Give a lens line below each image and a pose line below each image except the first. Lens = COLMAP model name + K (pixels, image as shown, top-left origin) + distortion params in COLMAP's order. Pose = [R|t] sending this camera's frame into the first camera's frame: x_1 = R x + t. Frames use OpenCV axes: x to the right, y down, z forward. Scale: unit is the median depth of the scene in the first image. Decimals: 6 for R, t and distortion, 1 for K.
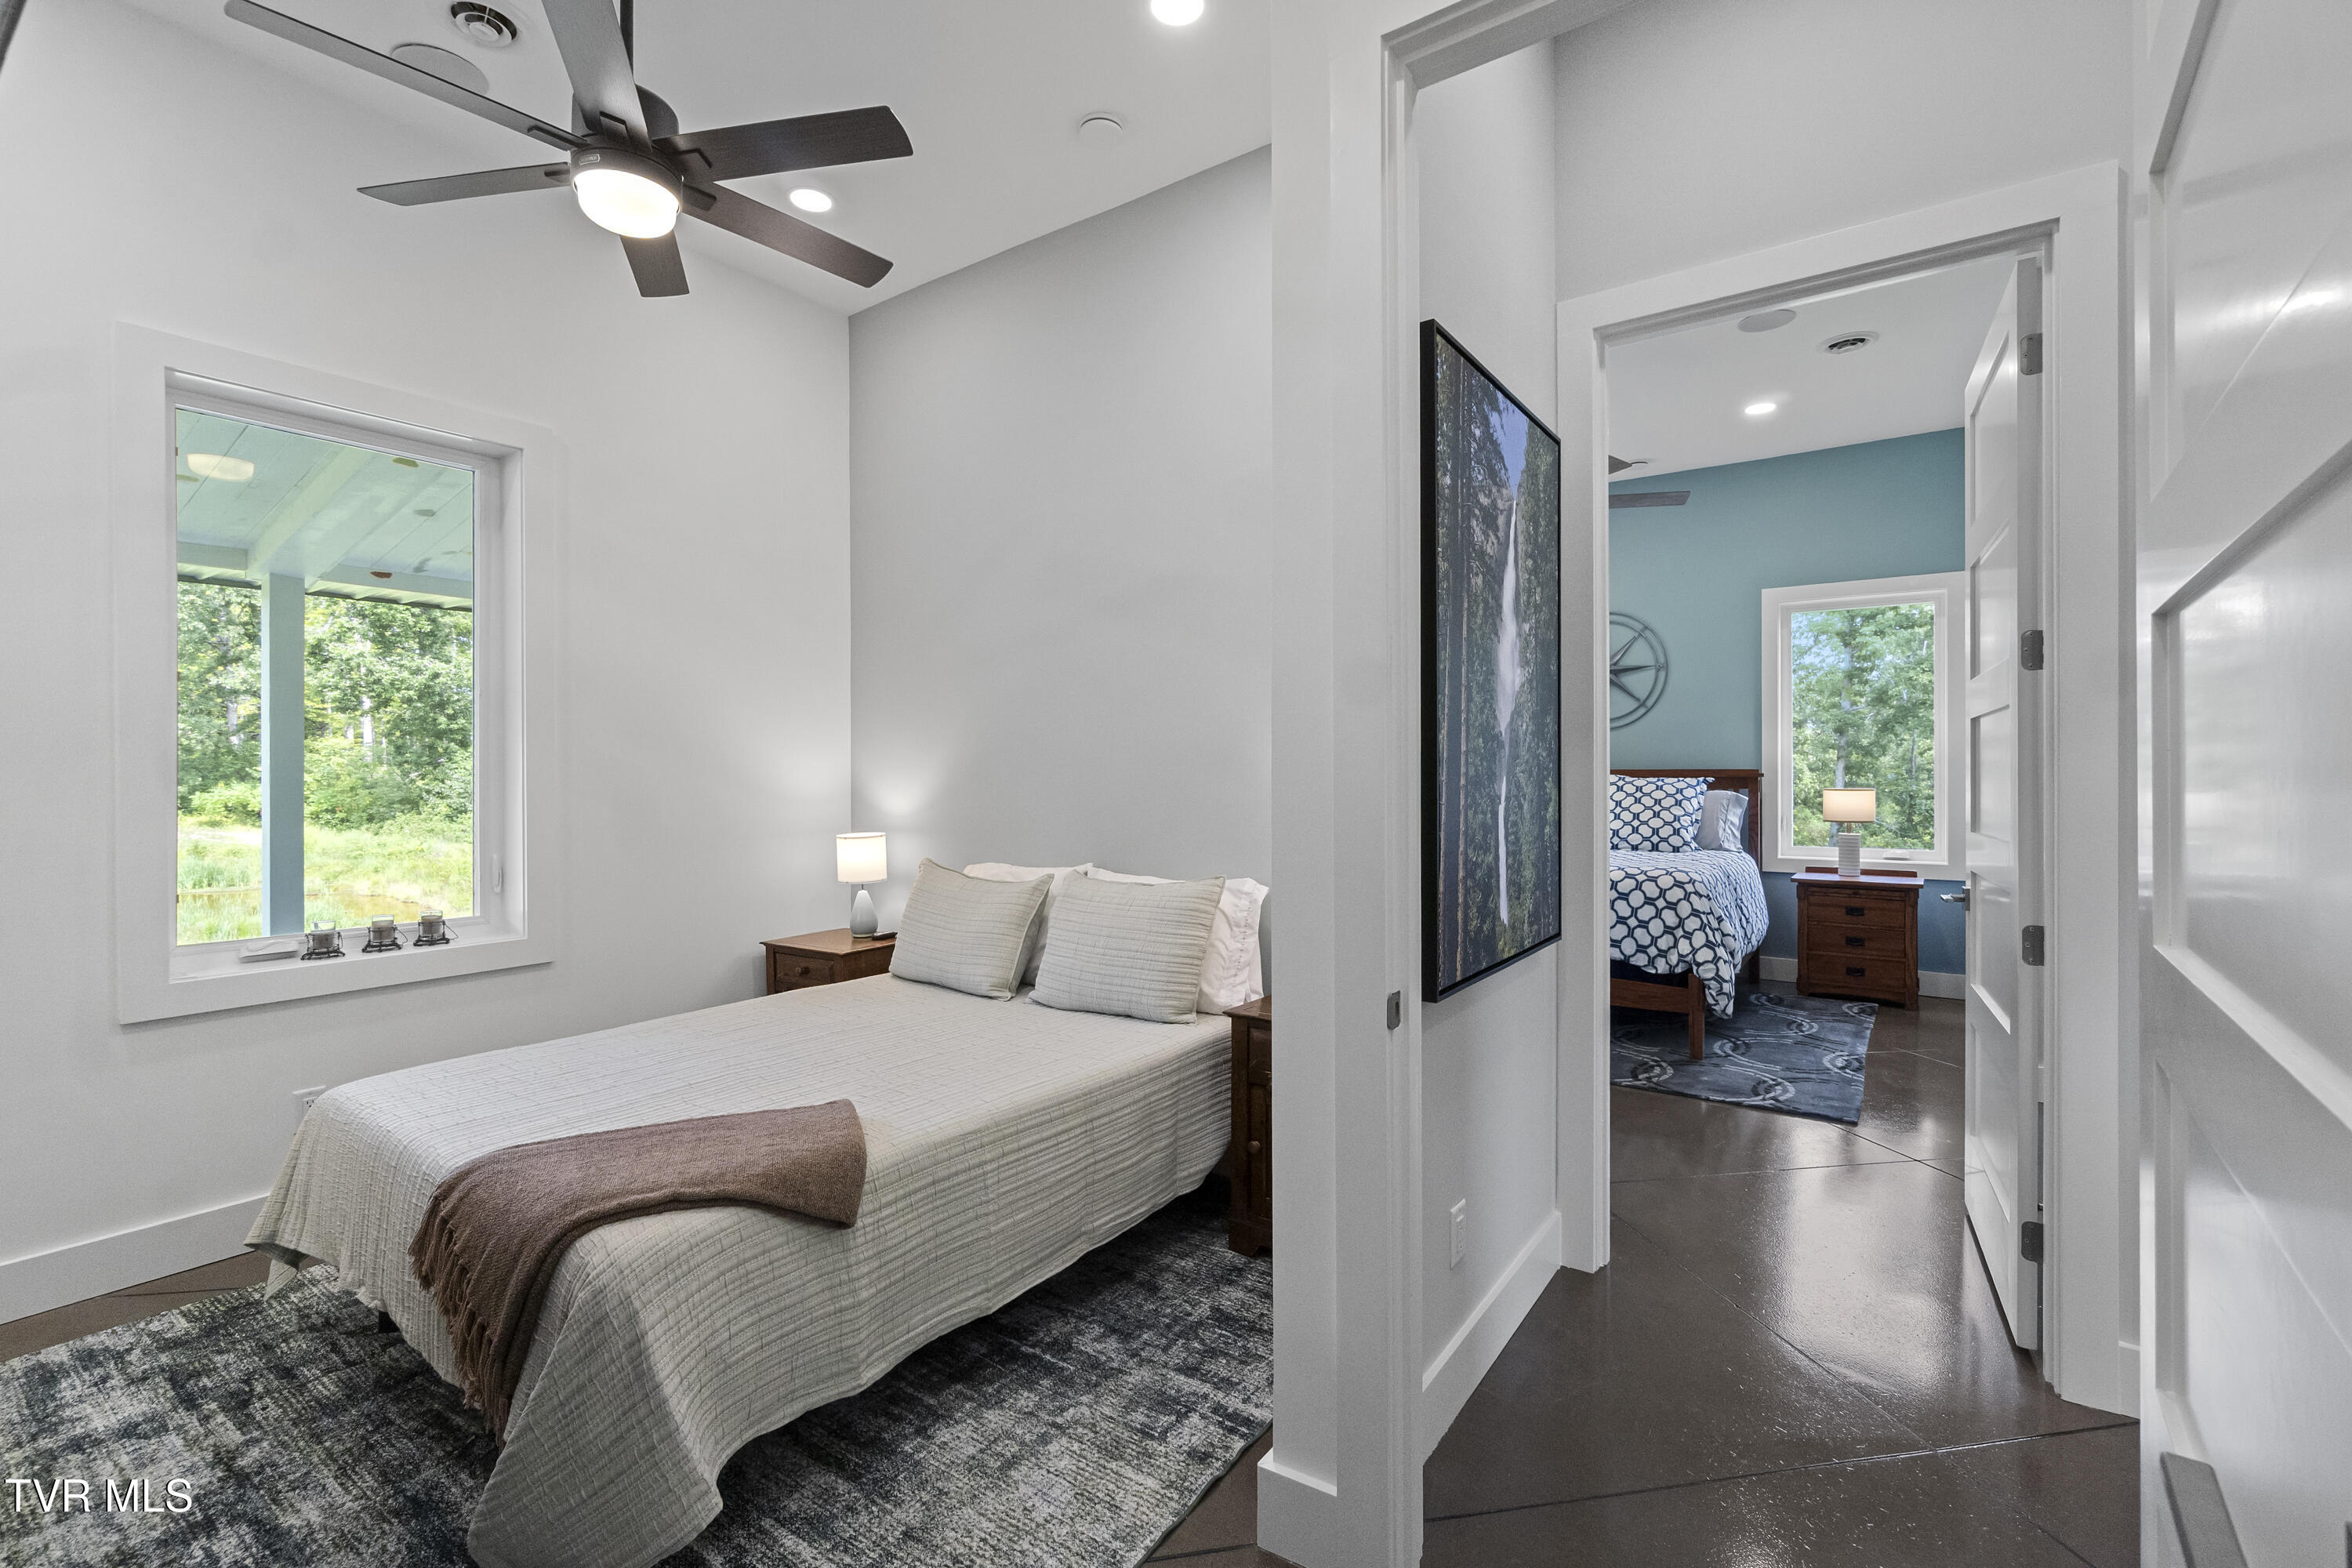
lens RADIAL K [[1034.4, 0, 1182.3], [0, 1034.4, 767.5], [0, 0, 1]] dist [-0.003106, -0.000558]
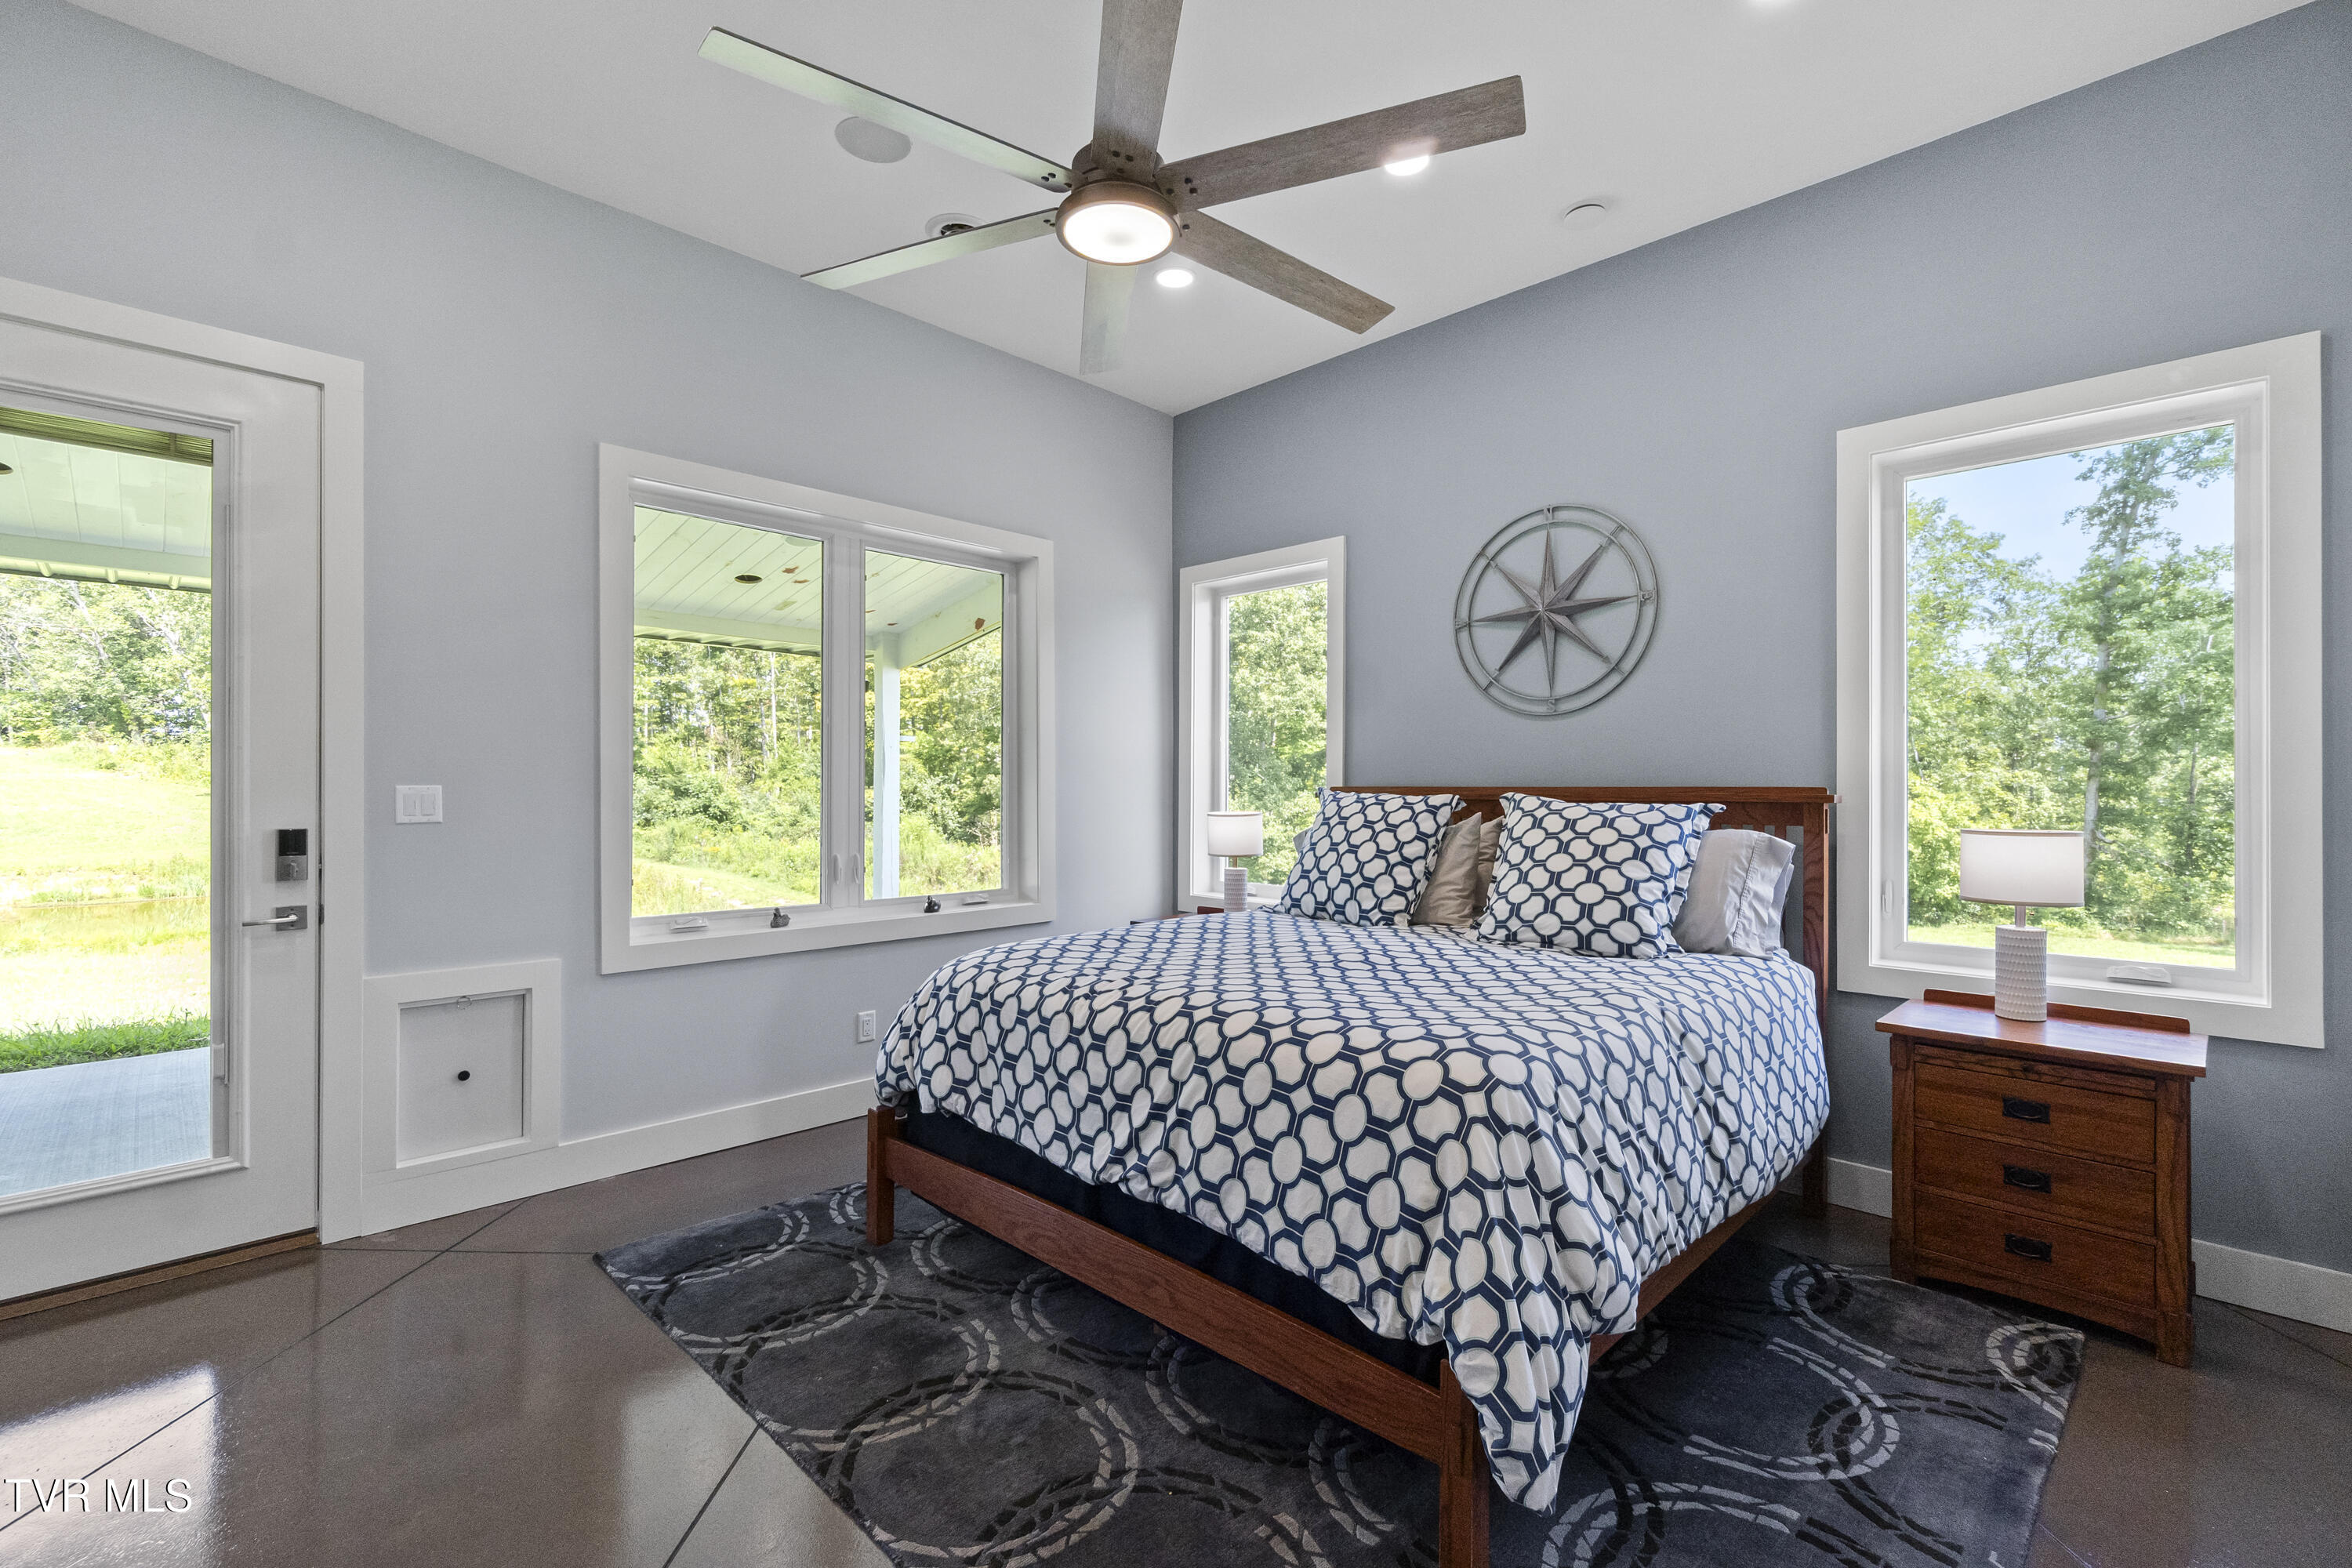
lens RADIAL K [[1028.9, 0, 1166.8], [0, 1028.9, 776.5], [0, 0, 1]] dist [-0.004119, 0.000199]
pose [[0.985445, 0.004773, -0.169930, 0.336026], [-0.006037, 0.999958, -0.006921, 0.001562], [0.169890, 0.007846, 0.985432, 0.467445]]
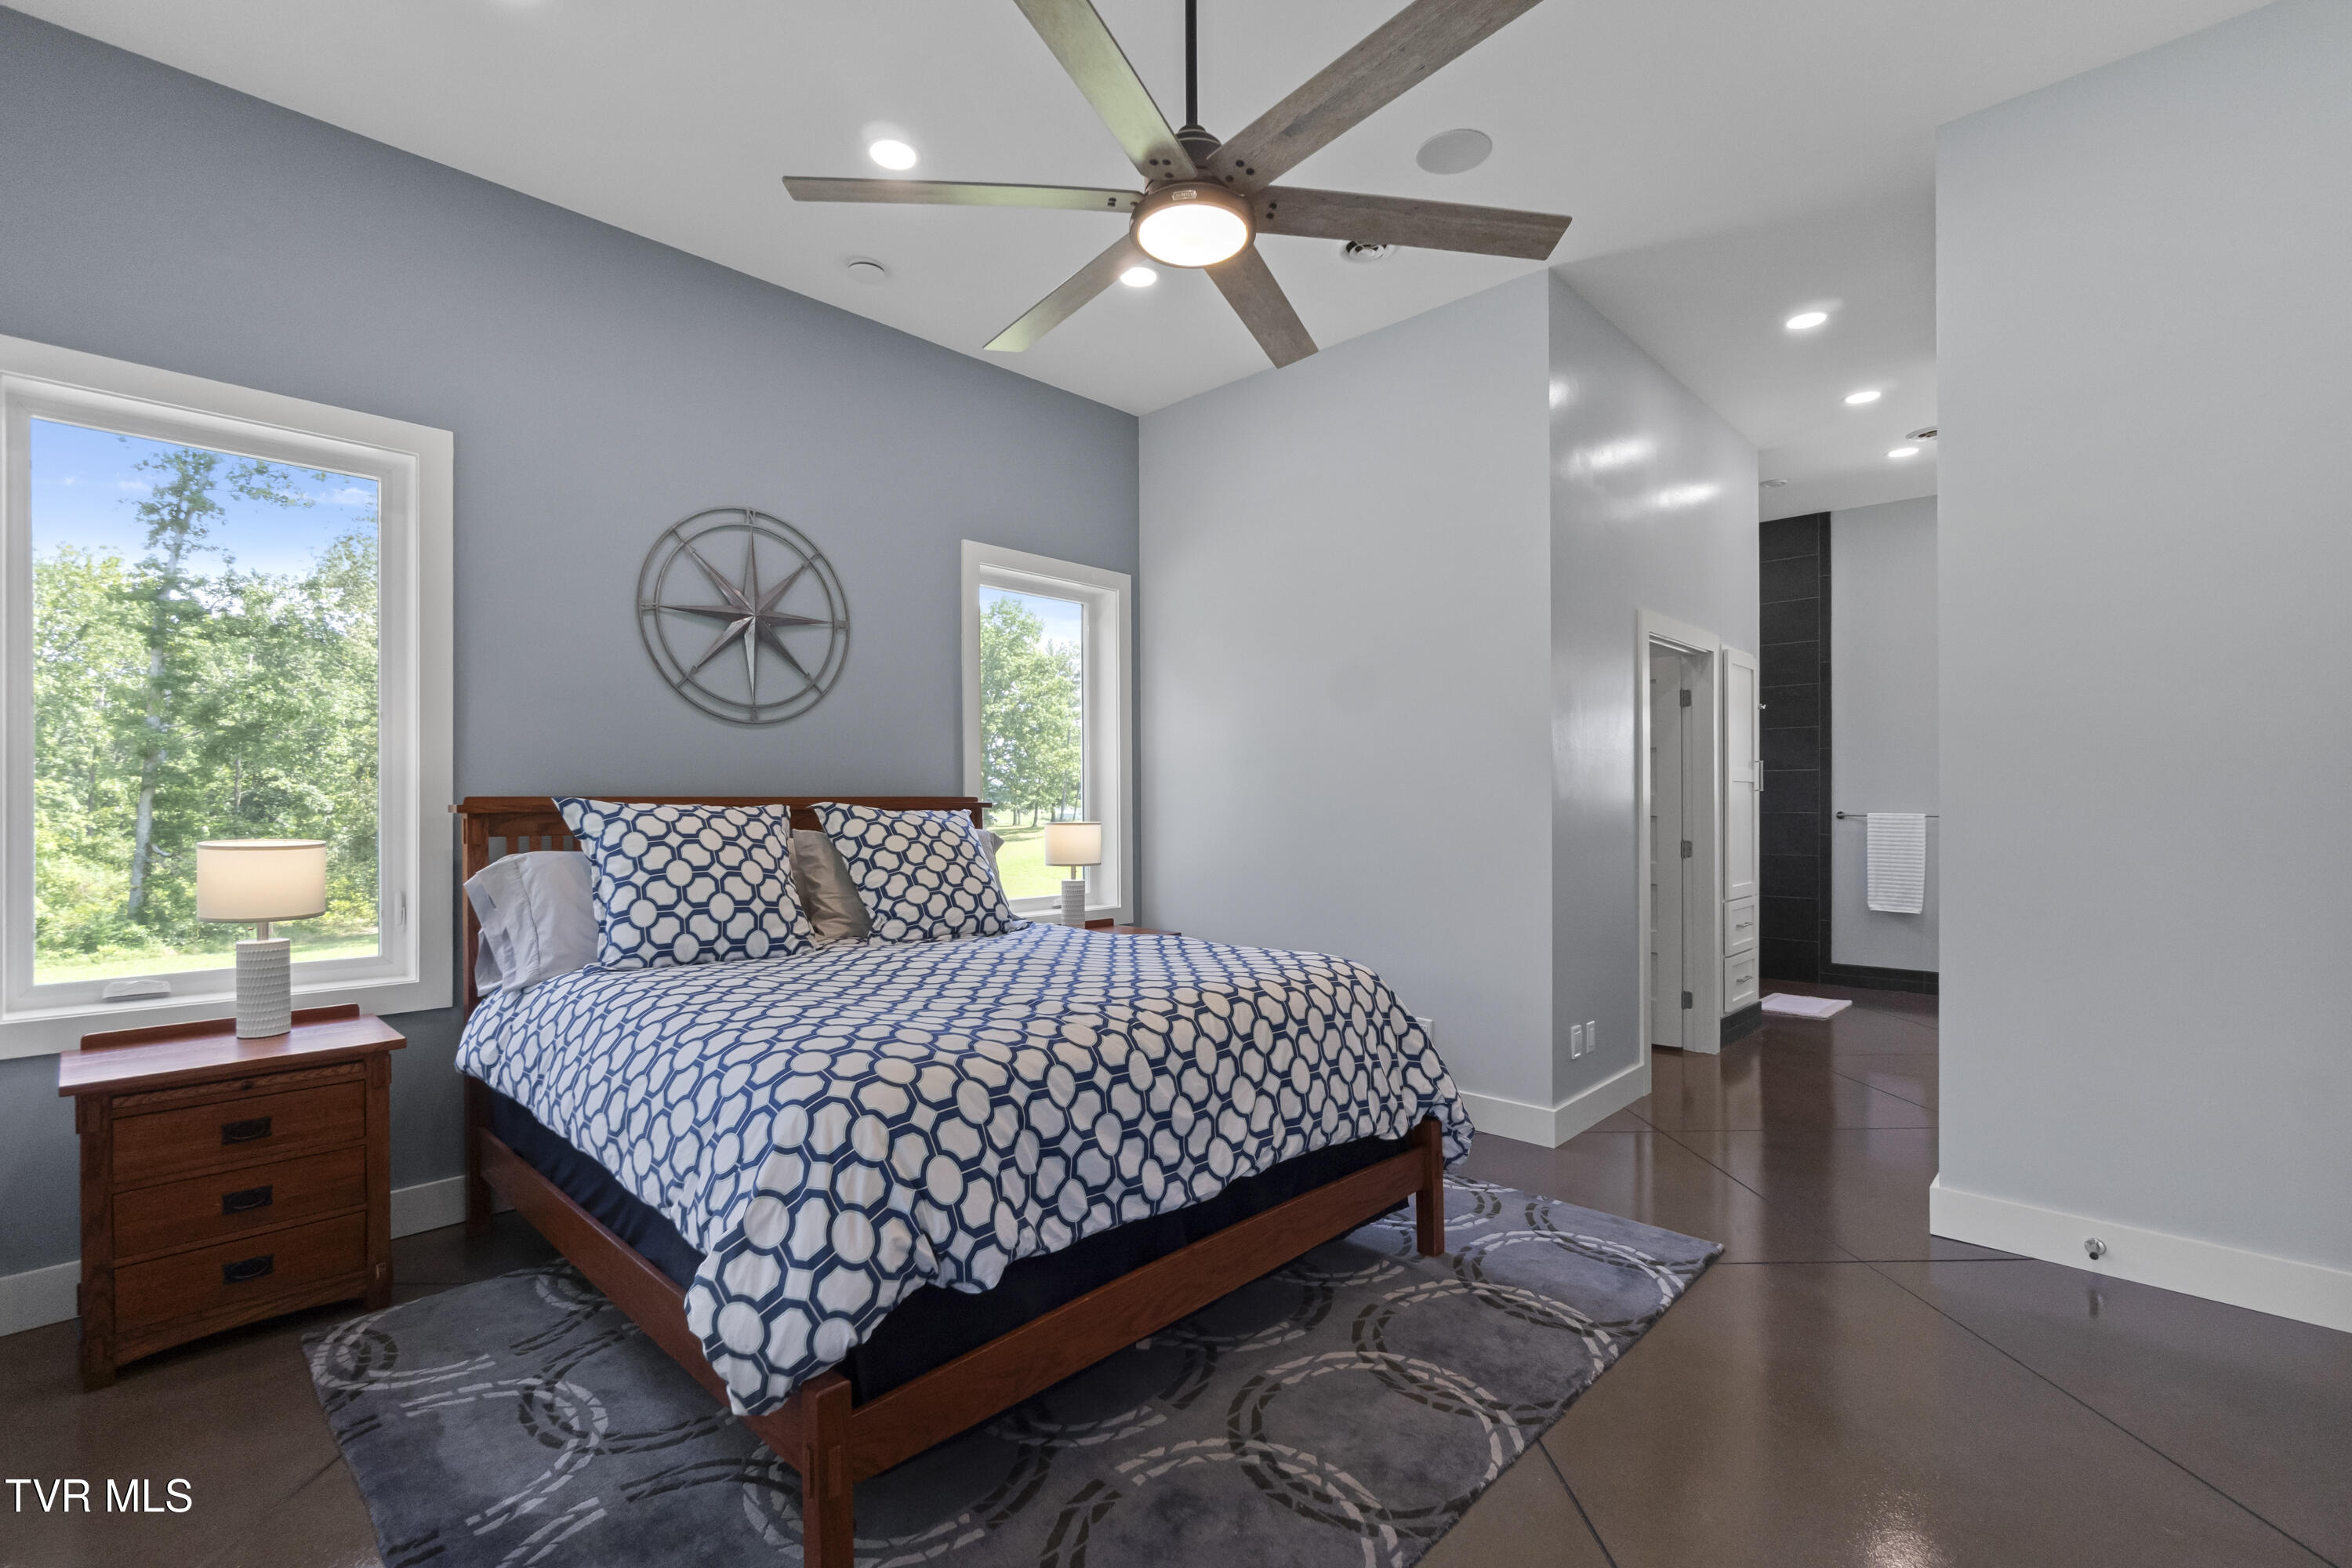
lens RADIAL K [[1032.1, 0, 1169.0], [0, 1032.1, 812.4], [0, 0, 1]] dist [-0.004337, 0.000330]
pose [[0.158752, -0.008759, 0.987280, -0.111270], [-0.002467, 0.999954, 0.009268, 0.005170], [-0.987315, -0.003907, 0.158723, 0.782207]]
